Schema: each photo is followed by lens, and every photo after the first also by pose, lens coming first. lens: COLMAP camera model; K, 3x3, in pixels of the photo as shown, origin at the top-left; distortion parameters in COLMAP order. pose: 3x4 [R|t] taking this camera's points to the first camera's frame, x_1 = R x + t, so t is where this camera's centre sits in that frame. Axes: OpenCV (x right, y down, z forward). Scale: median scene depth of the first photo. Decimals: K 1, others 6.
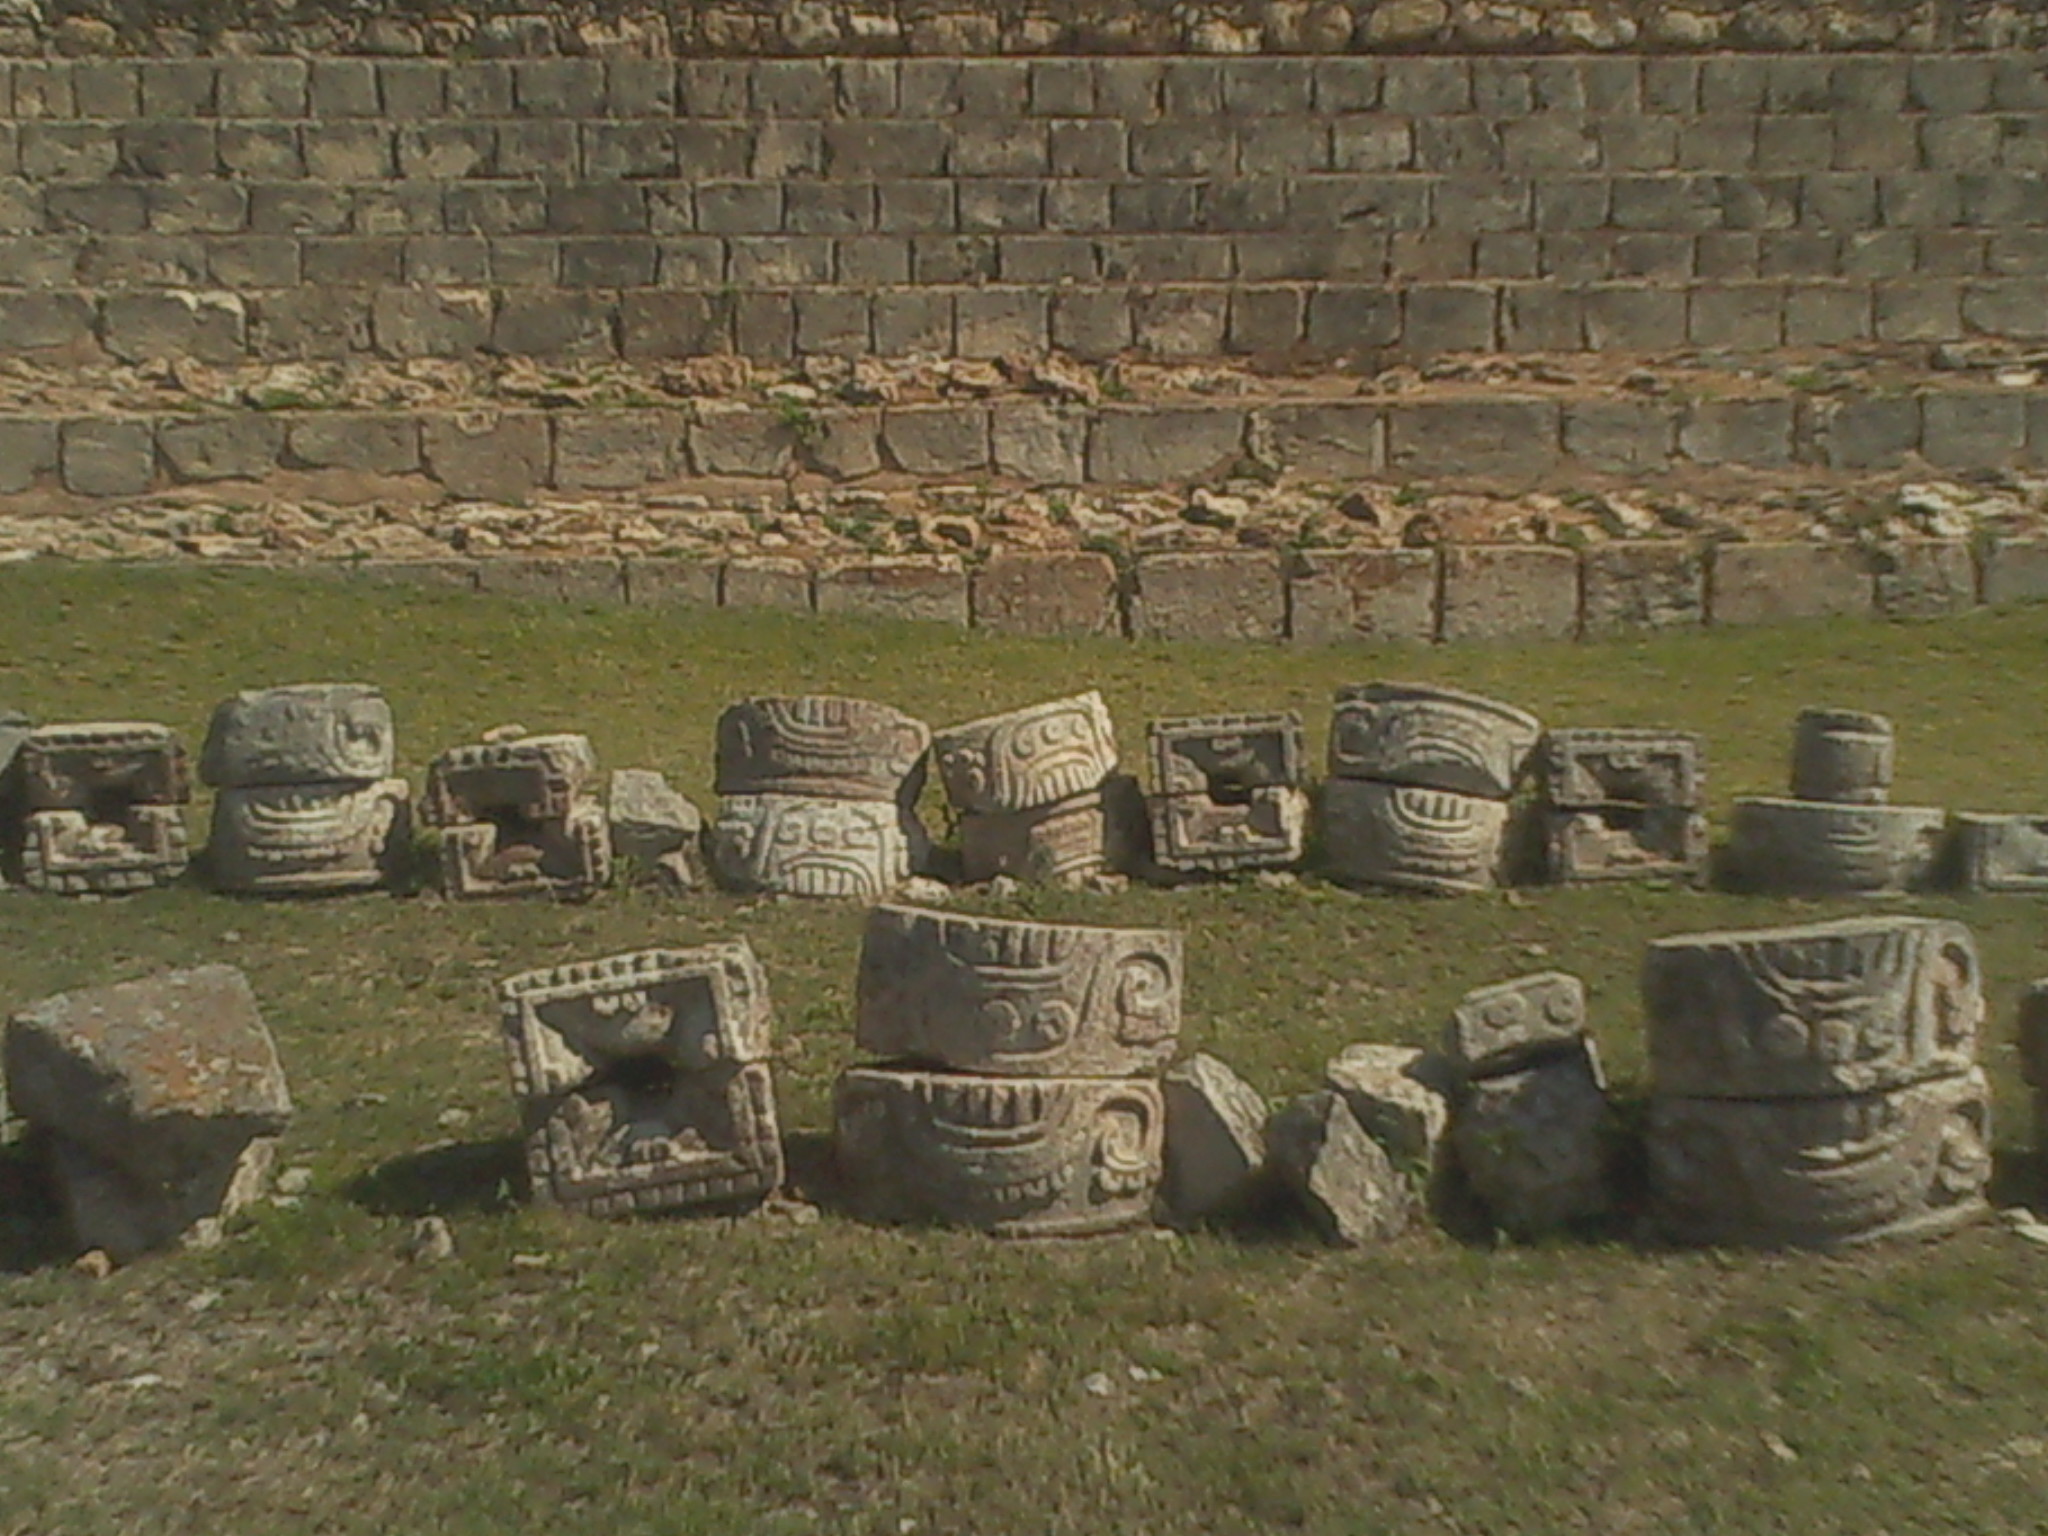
lens RADIAL K [[3556.0, 0, 1024.0], [0, 3556.0, 768.0], [0, 0, 1]] dist [0.089410, -0.309336]
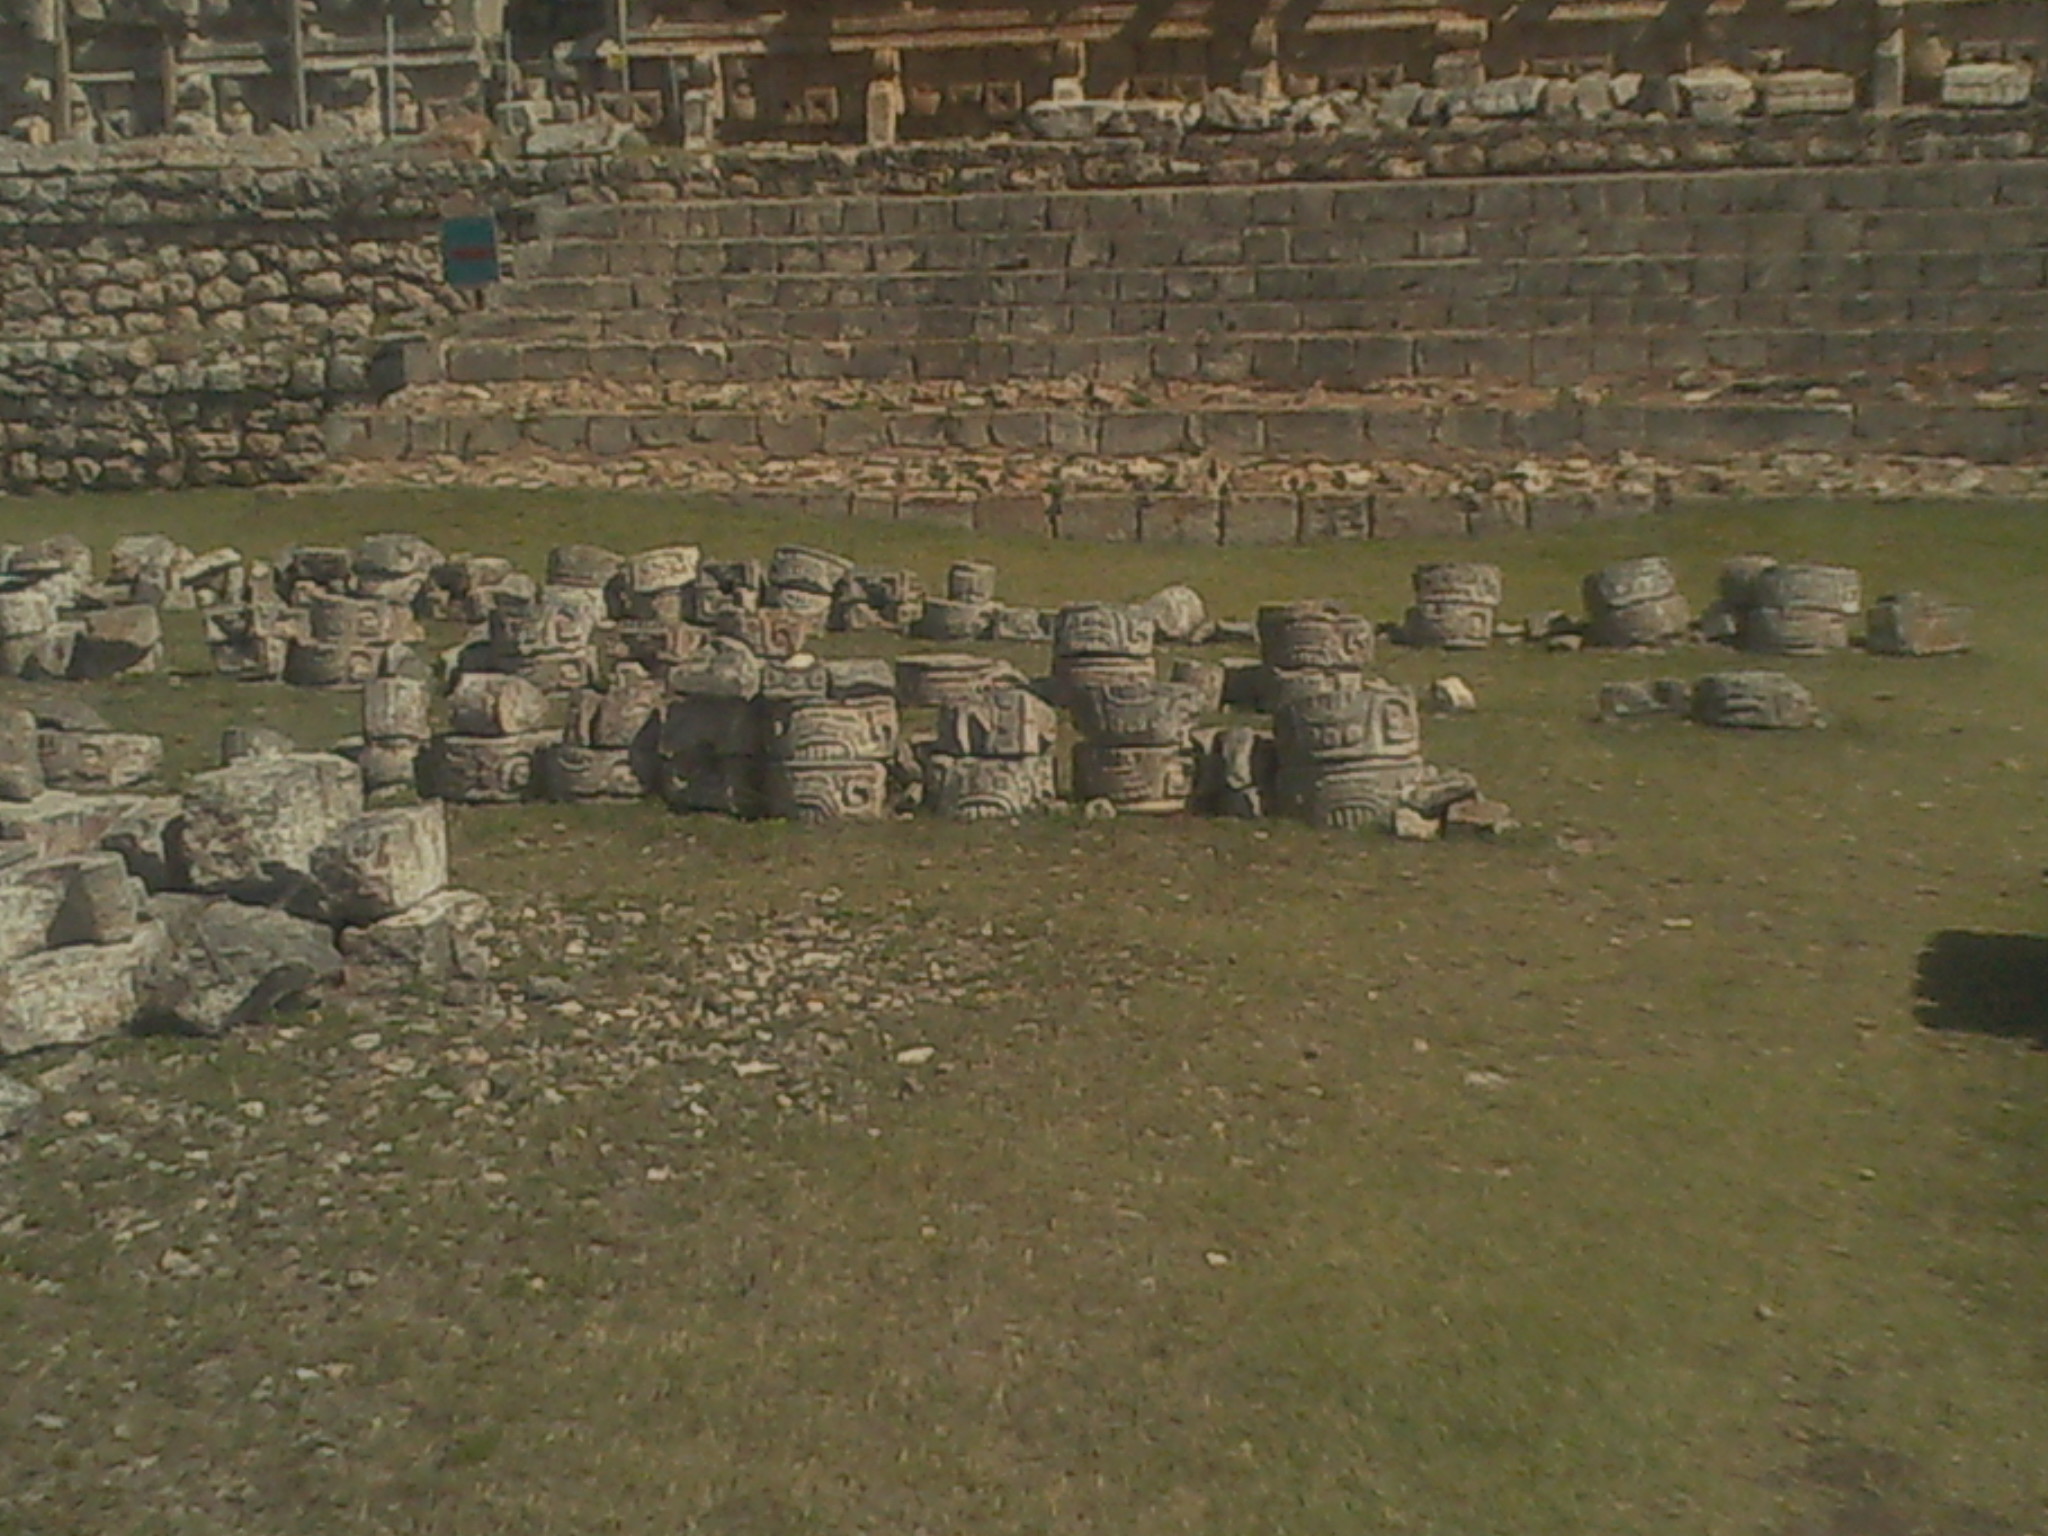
lens RADIAL K [[3556.0, 0, 1024.0], [0, 3556.0, 768.0], [0, 0, 1]] dist [0.089410, -0.309336]
pose [[0.913659, 0.048186, -0.403616, 0.735150], [-0.041238, 0.998814, 0.025894, 0.034242], [0.404385, -0.007014, 0.914562, -0.675953]]
